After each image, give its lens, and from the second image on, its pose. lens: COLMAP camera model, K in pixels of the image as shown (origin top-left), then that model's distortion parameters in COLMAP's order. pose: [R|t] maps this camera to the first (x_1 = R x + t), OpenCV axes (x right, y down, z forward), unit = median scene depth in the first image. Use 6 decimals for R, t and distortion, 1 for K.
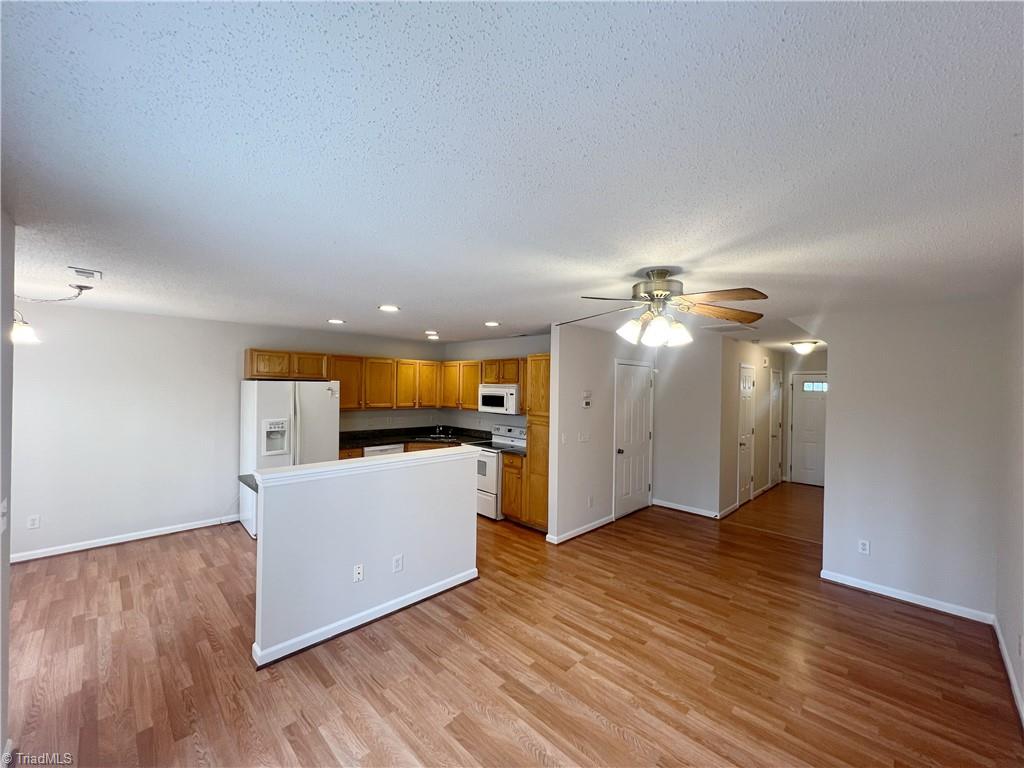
lens RADIAL K [[410.0, 0, 513.3], [0, 410.0, 384.7], [0, 0, 1]] dist [-0.000333, 0.000523]
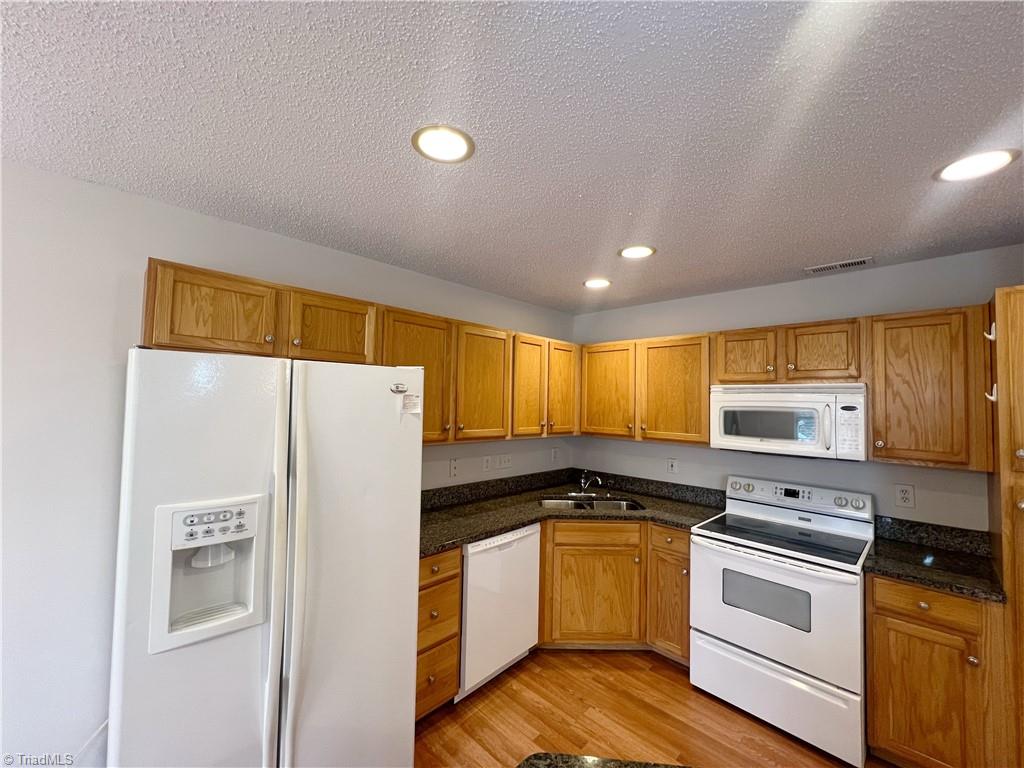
lens RADIAL K [[410.0, 0, 513.3], [0, 410.0, 384.7], [0, 0, 1]] dist [-0.000333, 0.000523]
pose [[0.999955, 0.004102, 0.008526, -0.342908], [-0.003781, 0.999297, -0.037300, 0.017494], [-0.008673, 0.037266, 0.999268, 0.643726]]
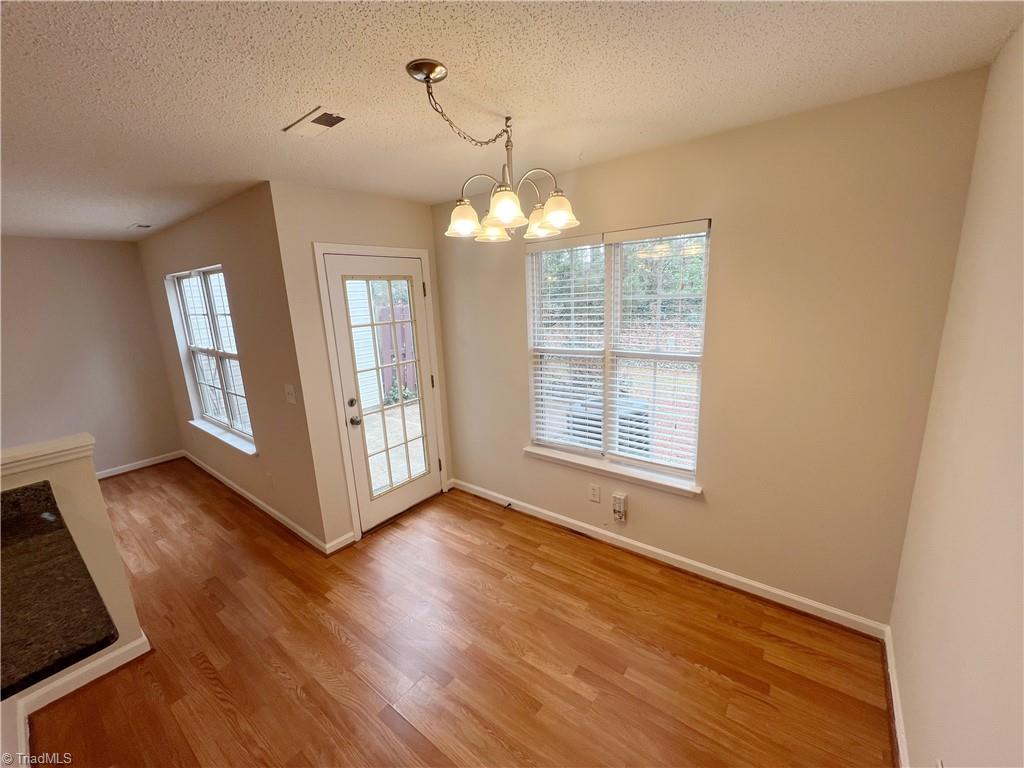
lens RADIAL K [[410.0, 0, 513.3], [0, 410.0, 384.7], [0, 0, 1]] dist [-0.000333, 0.000523]
pose [[-0.991229, 0.055452, -0.119963, -0.639760], [0.028917, 0.976723, 0.212547, -0.008422], [0.128956, 0.207214, -0.969759, 0.884156]]
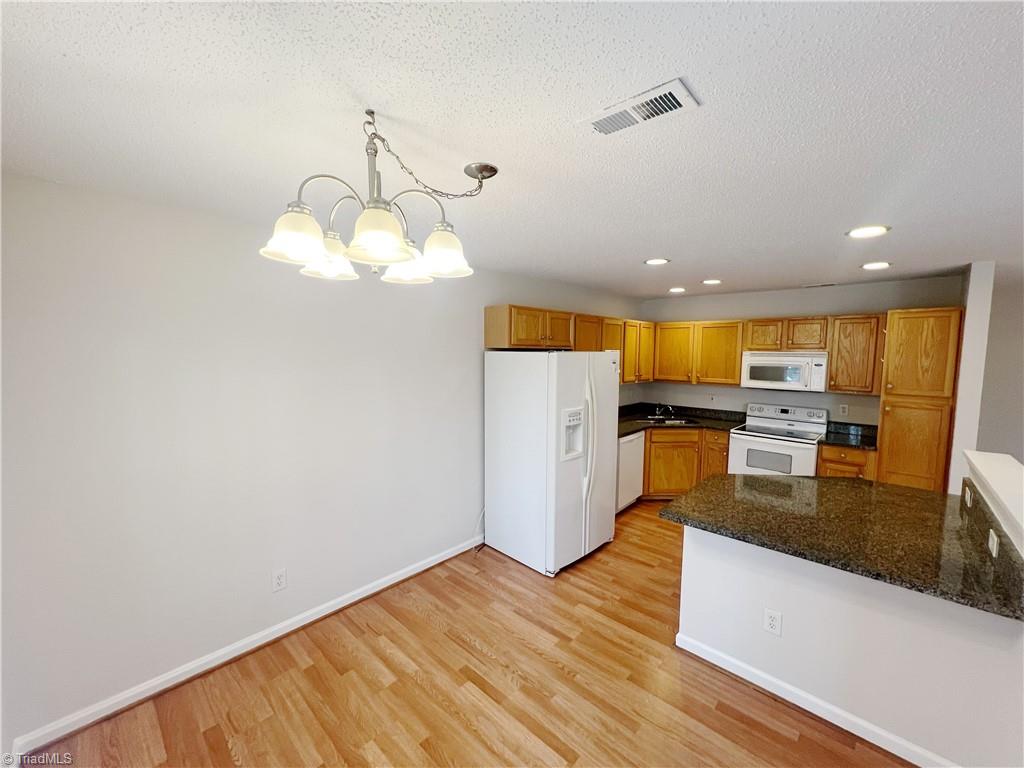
lens RADIAL K [[410.0, 0, 513.3], [0, 410.0, 384.7], [0, 0, 1]] dist [-0.000333, 0.000523]
pose [[0.999285, -0.013665, 0.035243, -0.617345], [0.010411, 0.995805, 0.090908, -0.015513], [-0.036337, -0.090476, 0.995236, 0.285915]]
